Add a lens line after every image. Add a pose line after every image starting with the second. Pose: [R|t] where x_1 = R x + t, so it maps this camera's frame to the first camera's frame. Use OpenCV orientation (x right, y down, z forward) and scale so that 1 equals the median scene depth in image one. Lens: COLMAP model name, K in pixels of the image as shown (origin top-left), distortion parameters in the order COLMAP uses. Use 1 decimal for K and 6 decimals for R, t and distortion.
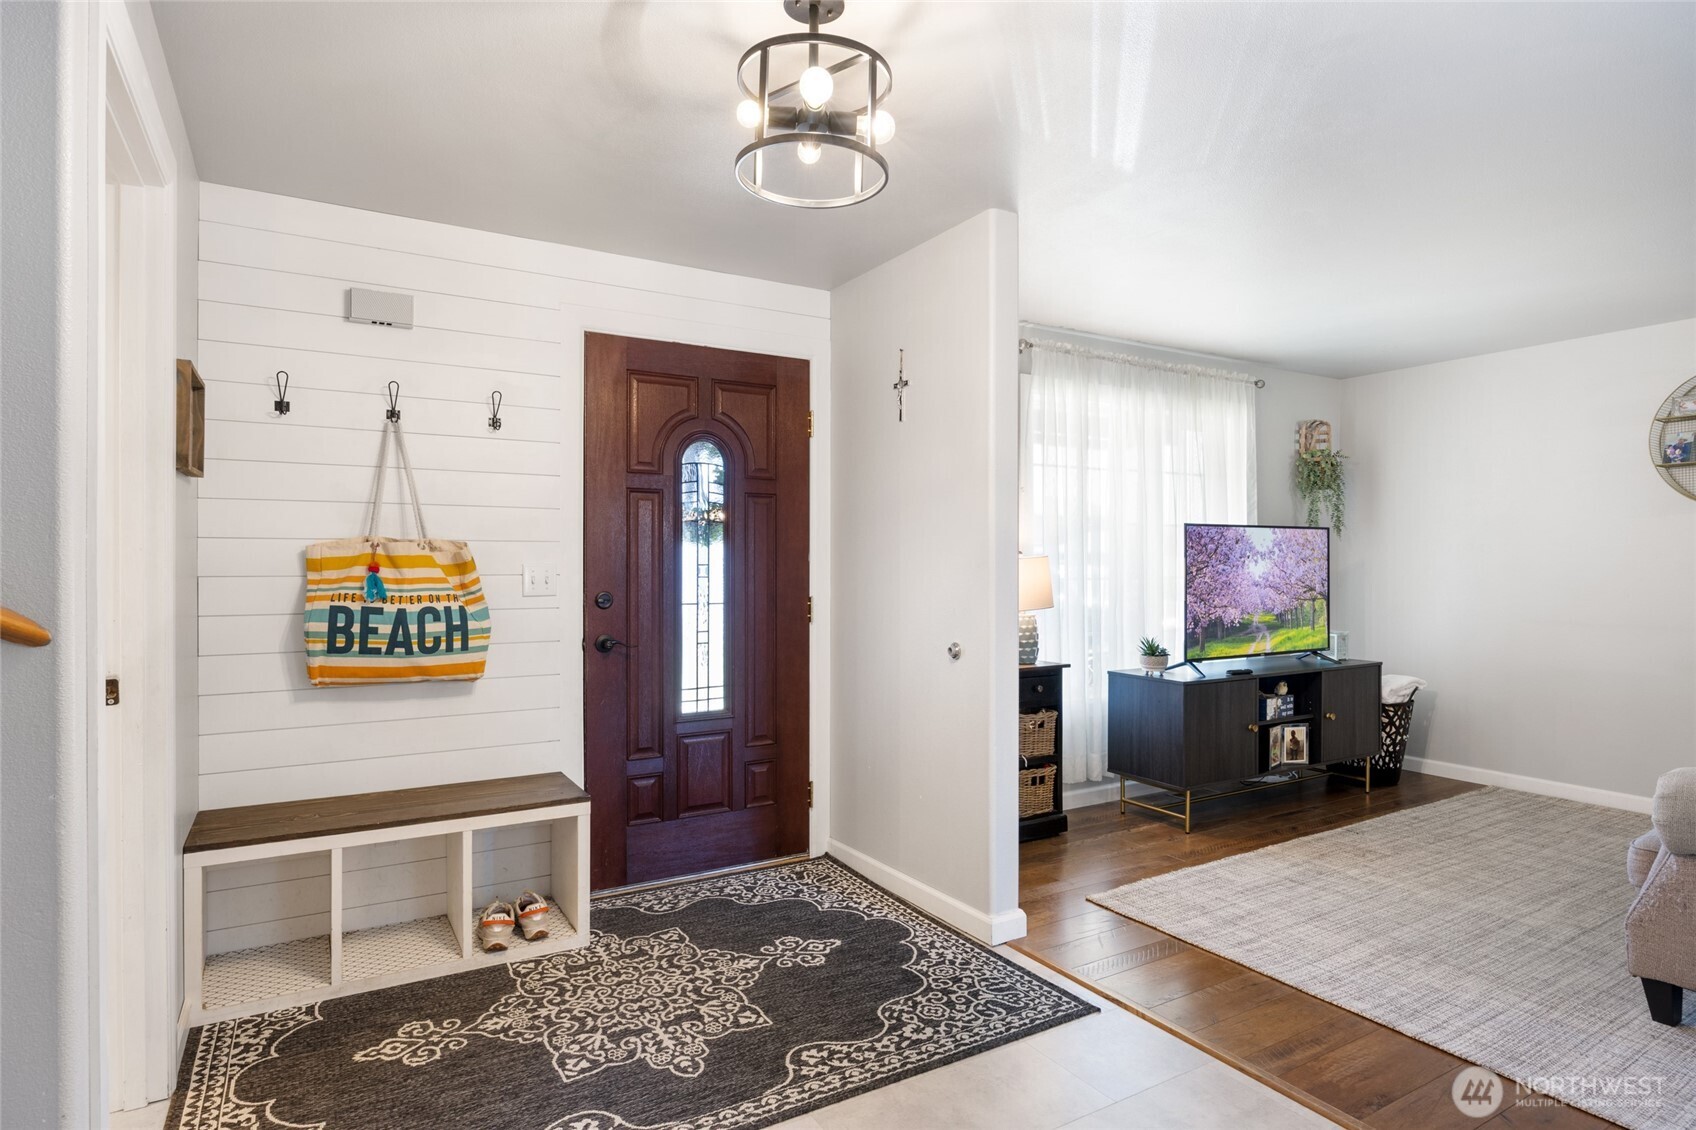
lens RADIAL K [[923.1, 0, 850.9], [0, 923.1, 565.1], [0, 0, 1]] dist [-0.003992, -0.000782]
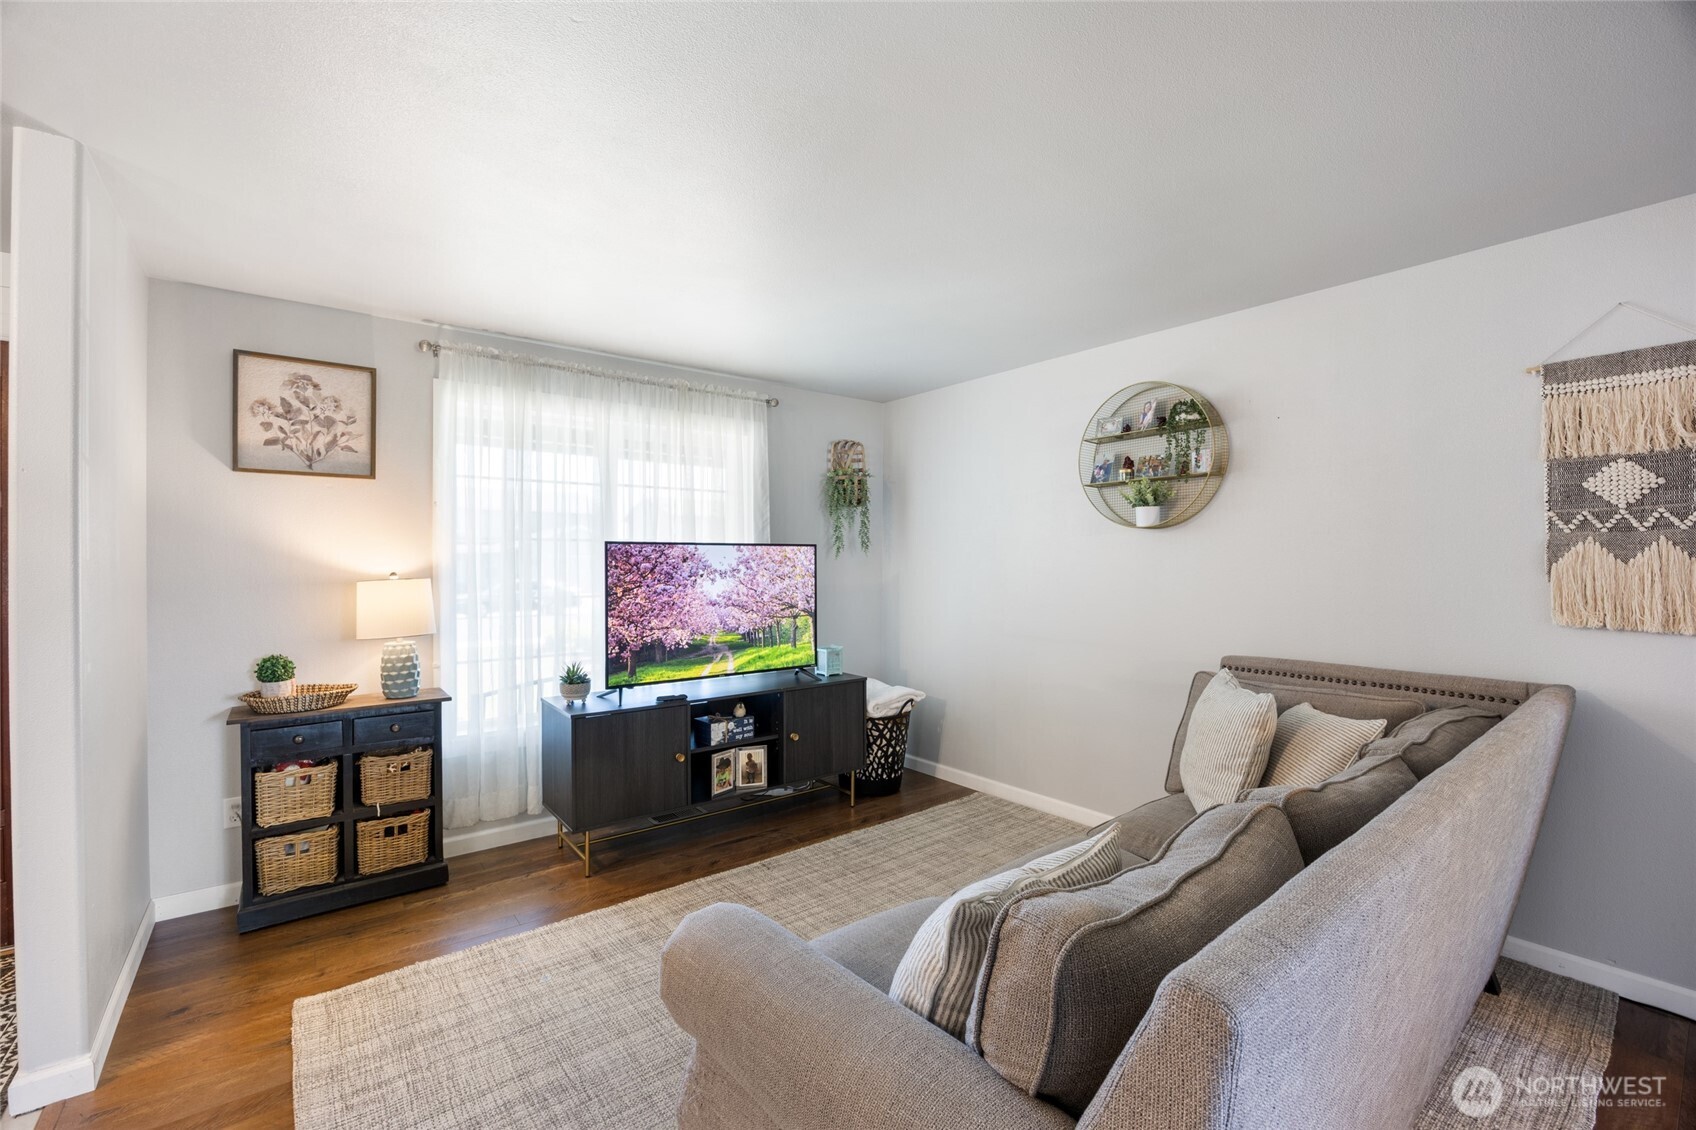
lens RADIAL K [[720.1, 0, 850.5], [0, 720.1, 566.7], [0, 0, 1]] dist [-0.022099, 0.002514]
pose [[0.991782, -0.001892, 0.127922, 0.497698], [0.001471, 0.999993, 0.003388, -0.020848], [-0.127928, -0.003172, 0.991778, 0.236955]]
